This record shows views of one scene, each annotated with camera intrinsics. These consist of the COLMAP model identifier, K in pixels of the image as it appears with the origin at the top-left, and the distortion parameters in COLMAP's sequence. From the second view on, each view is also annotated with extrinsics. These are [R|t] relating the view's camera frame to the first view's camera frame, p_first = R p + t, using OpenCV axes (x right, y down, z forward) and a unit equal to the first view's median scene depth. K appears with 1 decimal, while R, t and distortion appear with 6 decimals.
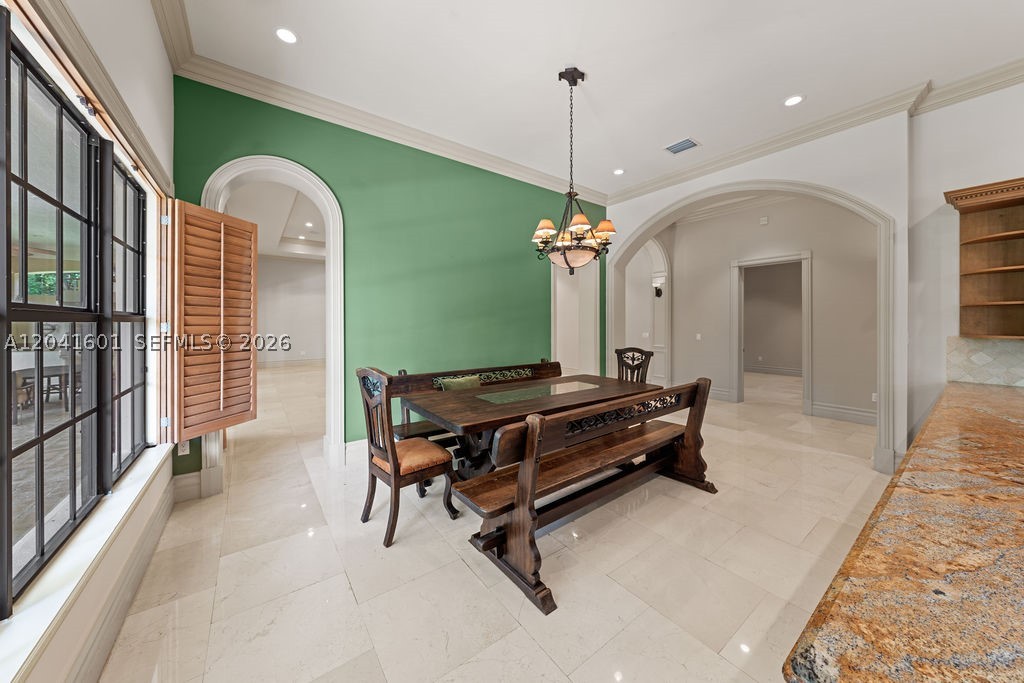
lens RADIAL K [[352.0, 0, 514.9], [0, 352.0, 322.8], [0, 0, 1]] dist [-0.001365, -0.000046]
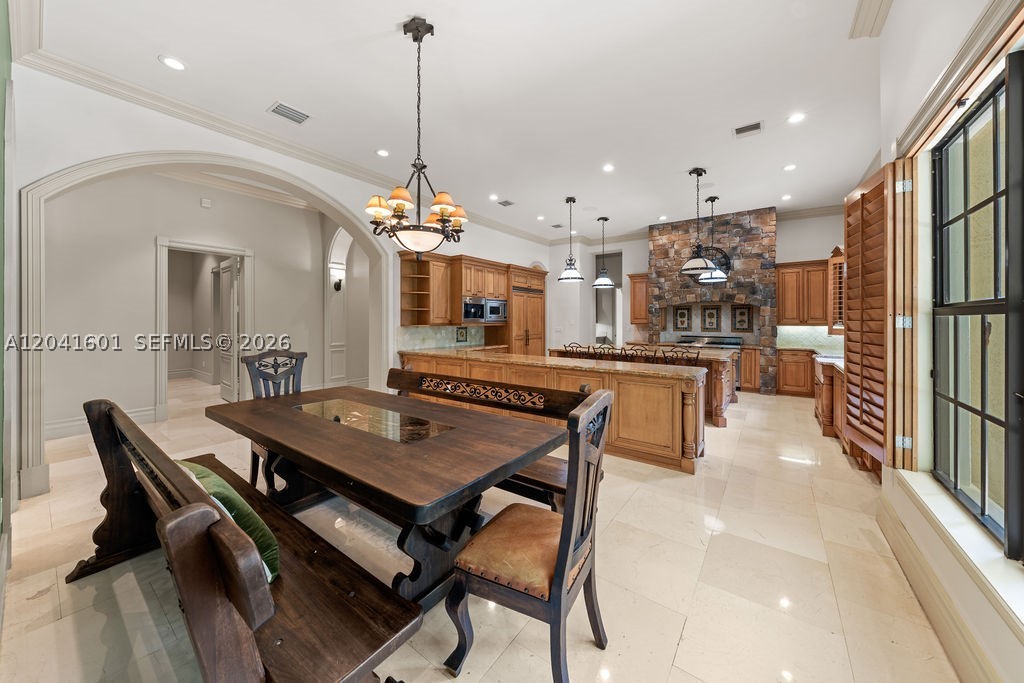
lens RADIAL K [[352.0, 0, 517.2], [0, 352.0, 321.5], [0, 0, 1]] dist [-0.001365, -0.000046]
pose [[-0.290900, -0.003911, 0.956745, -0.525661], [-0.004234, 0.999987, 0.002801, 0.004807], [-0.956744, -0.003236, -0.290913, 0.728030]]
